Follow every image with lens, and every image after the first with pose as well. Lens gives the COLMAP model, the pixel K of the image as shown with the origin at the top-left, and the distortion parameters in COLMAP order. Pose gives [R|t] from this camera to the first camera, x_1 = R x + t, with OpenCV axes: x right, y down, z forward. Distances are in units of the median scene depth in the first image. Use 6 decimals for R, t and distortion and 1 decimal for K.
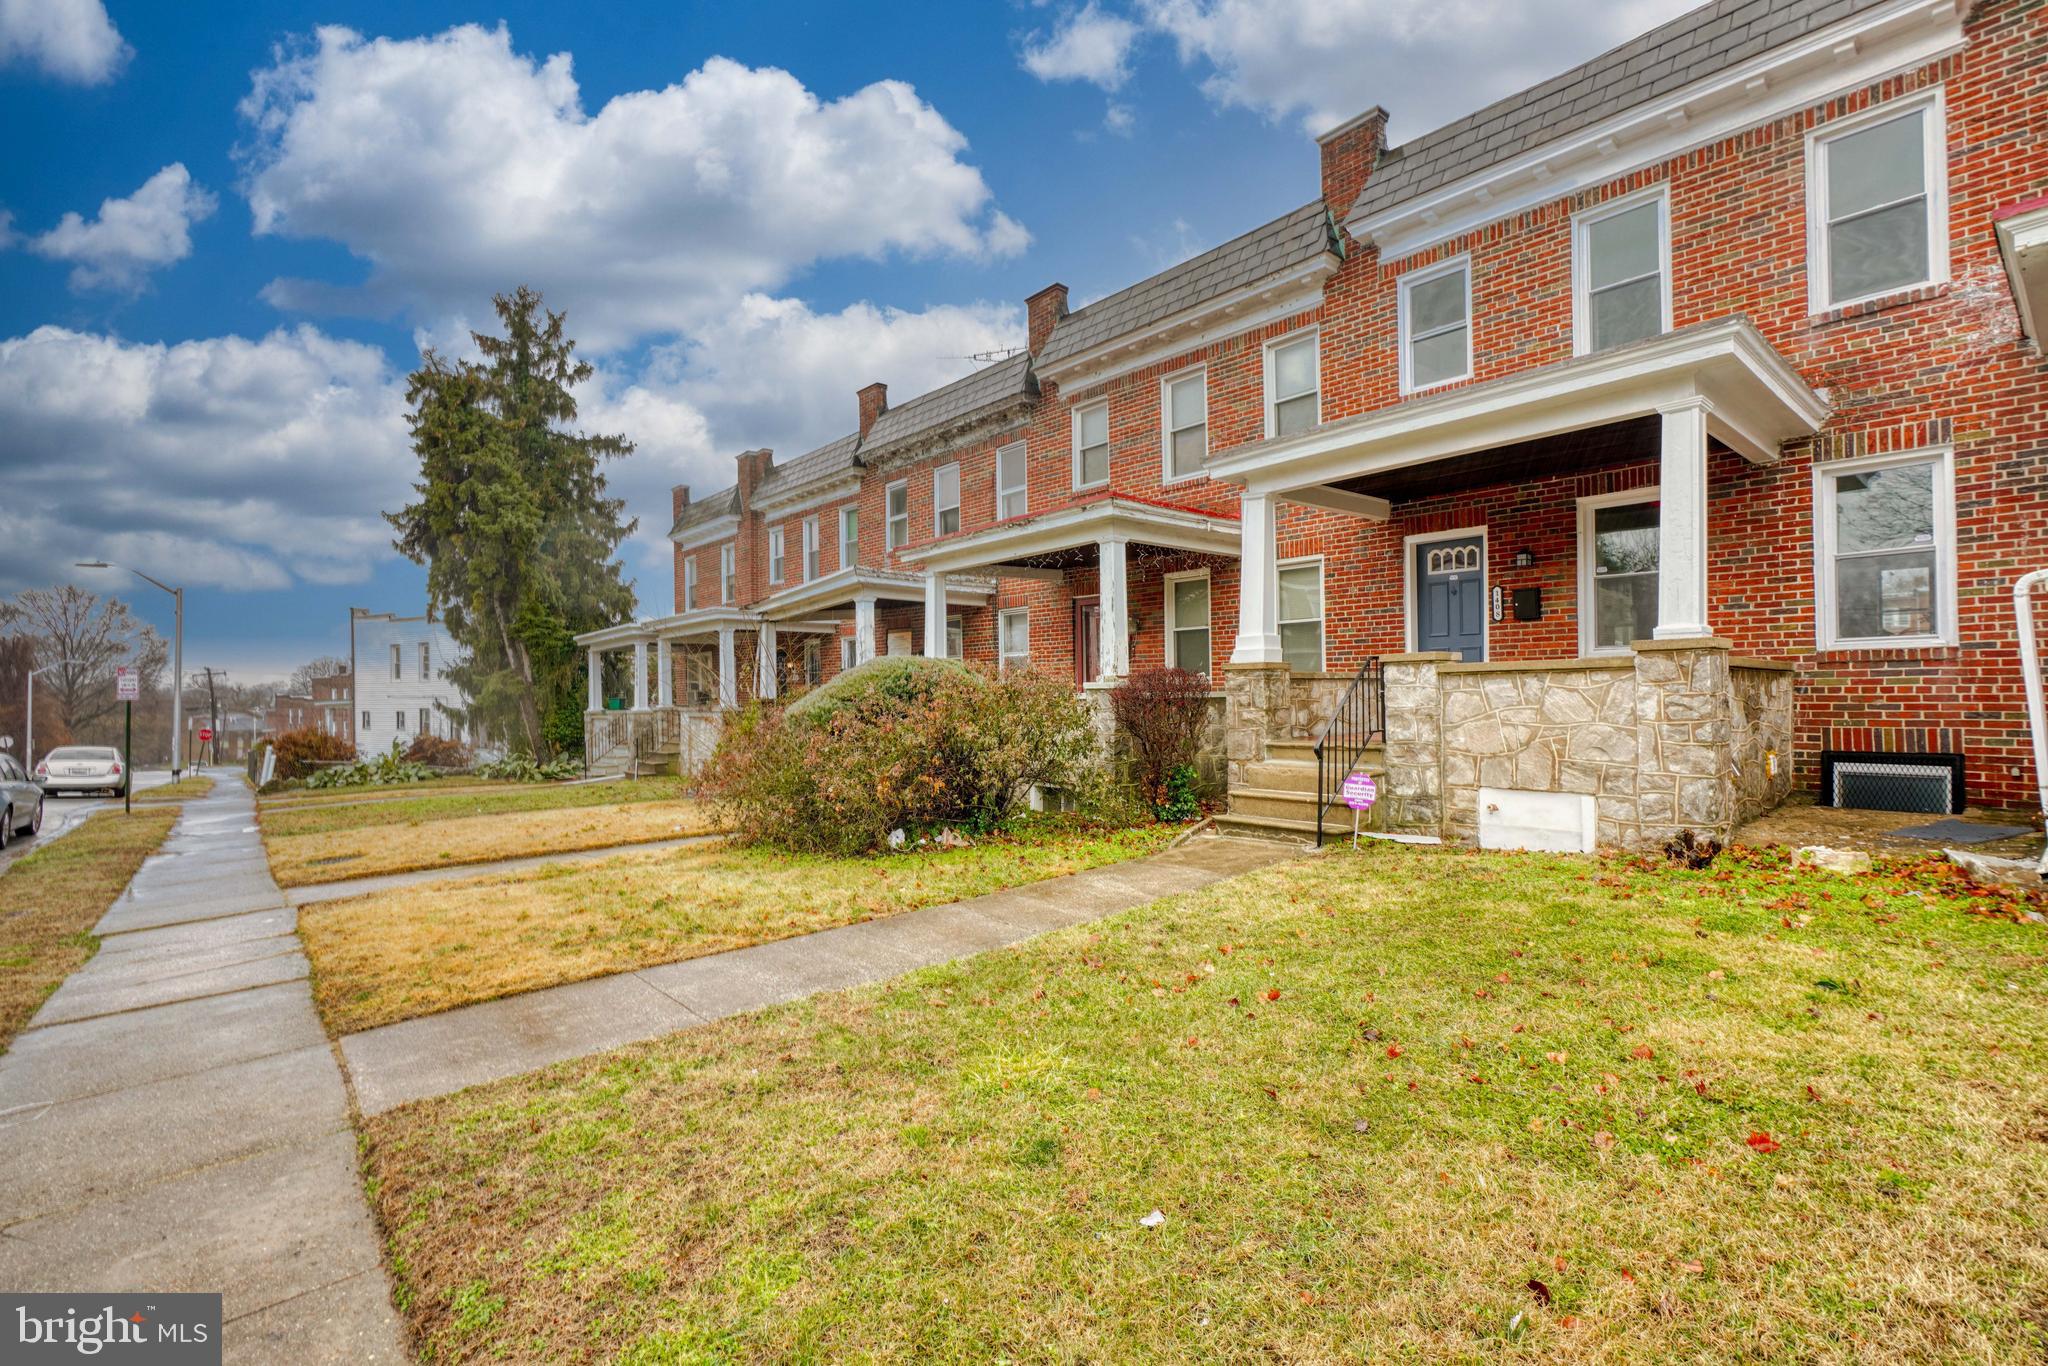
lens RADIAL K [[901.6, 0, 1012.2], [0, 901.6, 691.3], [0, 0, 1]] dist [-0.014223, 0.005442]
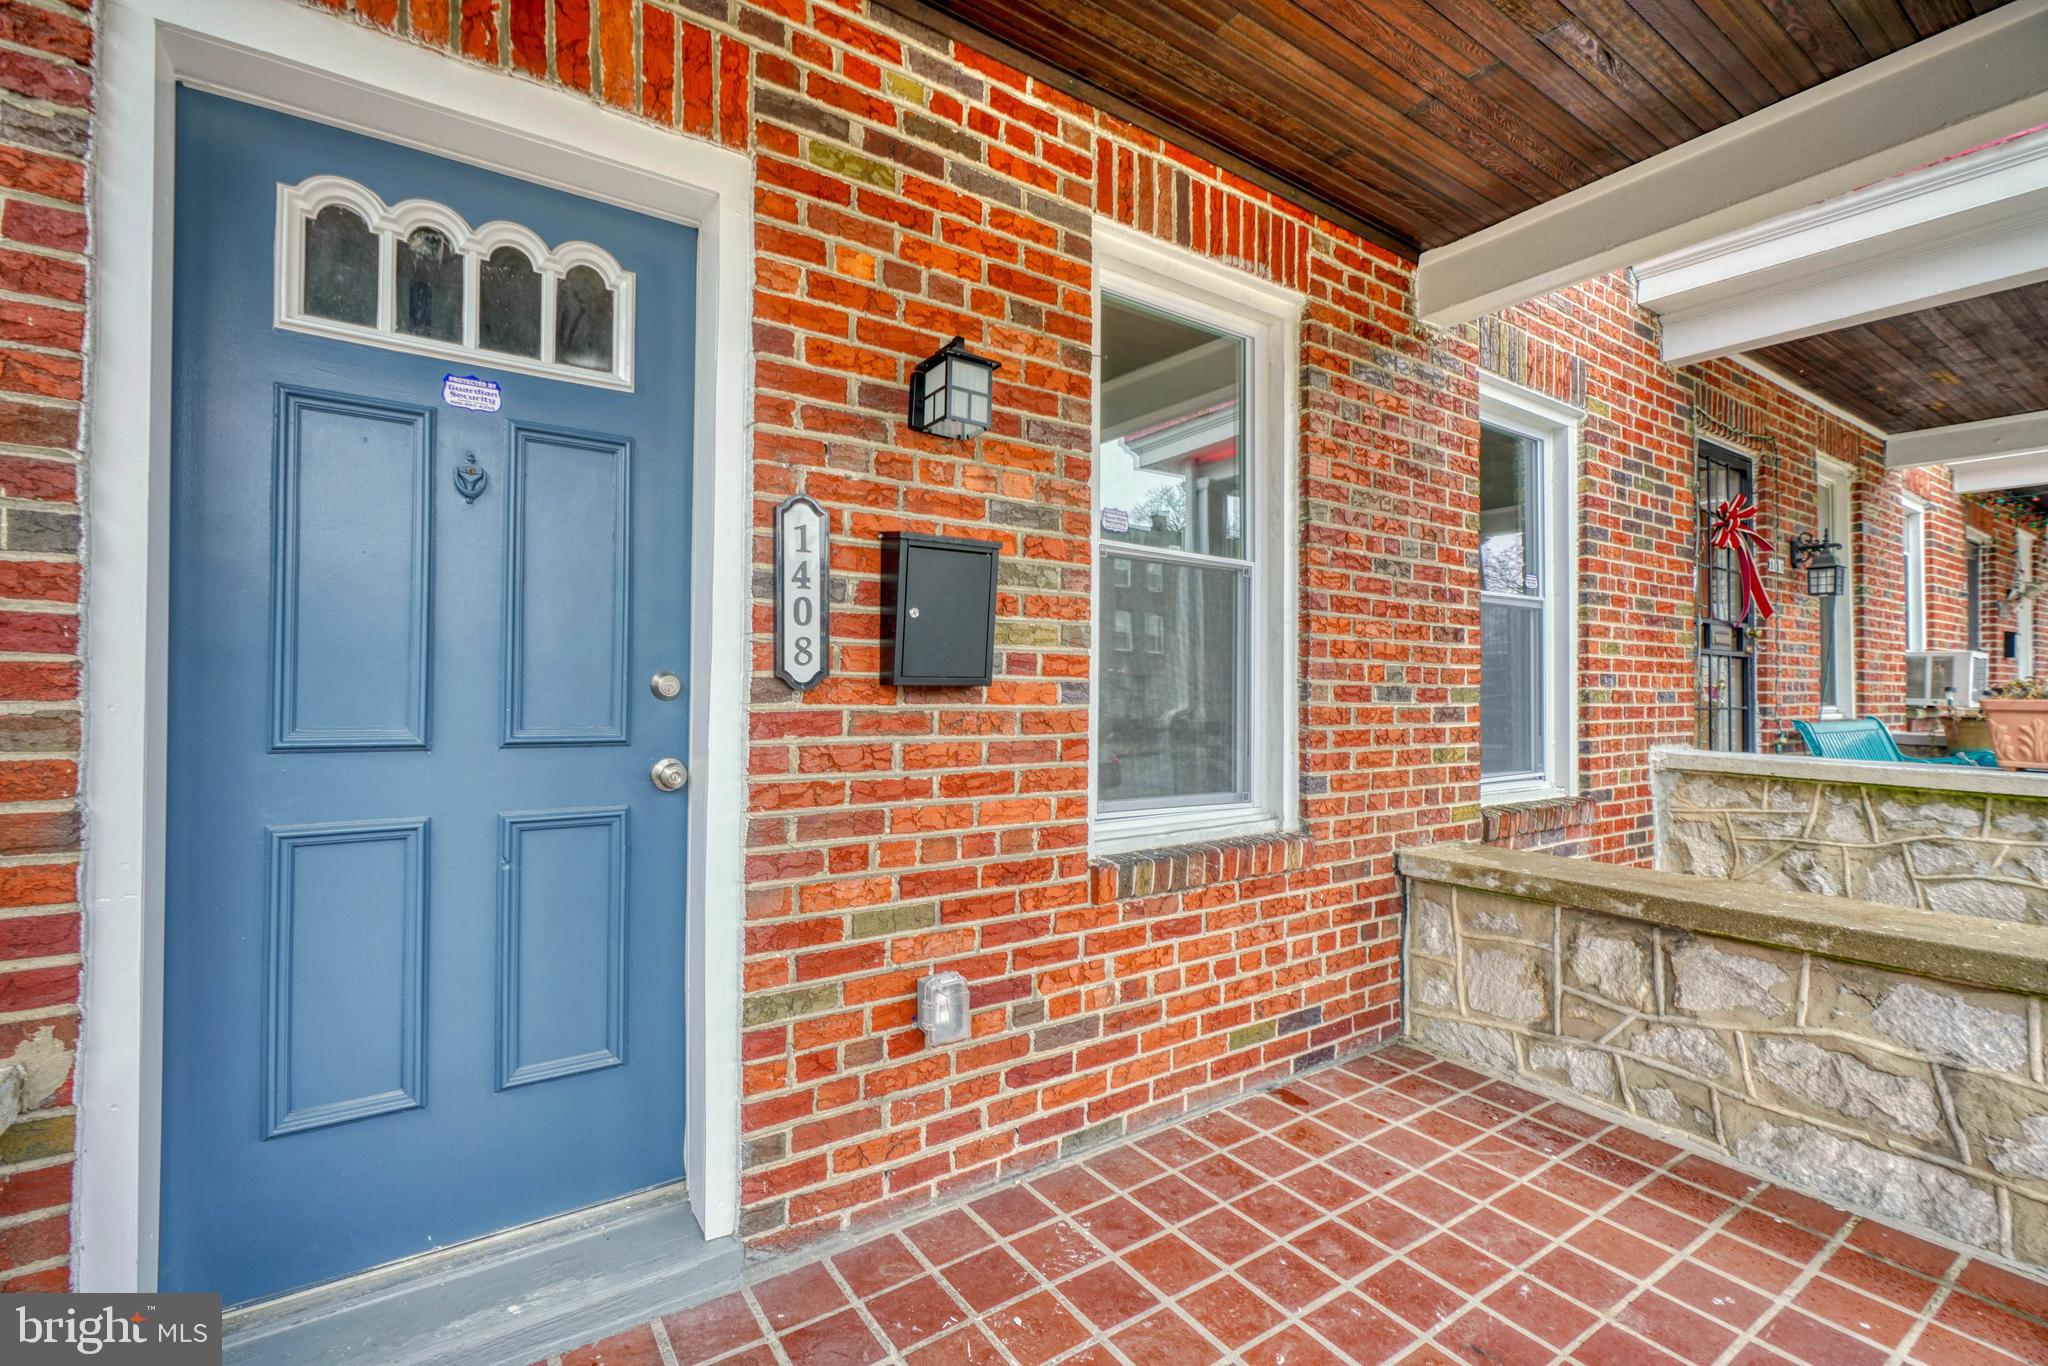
lens RADIAL K [[901.6, 0, 1012.2], [0, 901.6, 691.3], [0, 0, 1]] dist [-0.014223, 0.005442]
pose [[0.108758, 0.014793, 0.993958, 0.371431], [-0.007973, 0.999870, -0.014009, -0.077499], [-0.994036, -0.006401, 0.108862, 0.965384]]
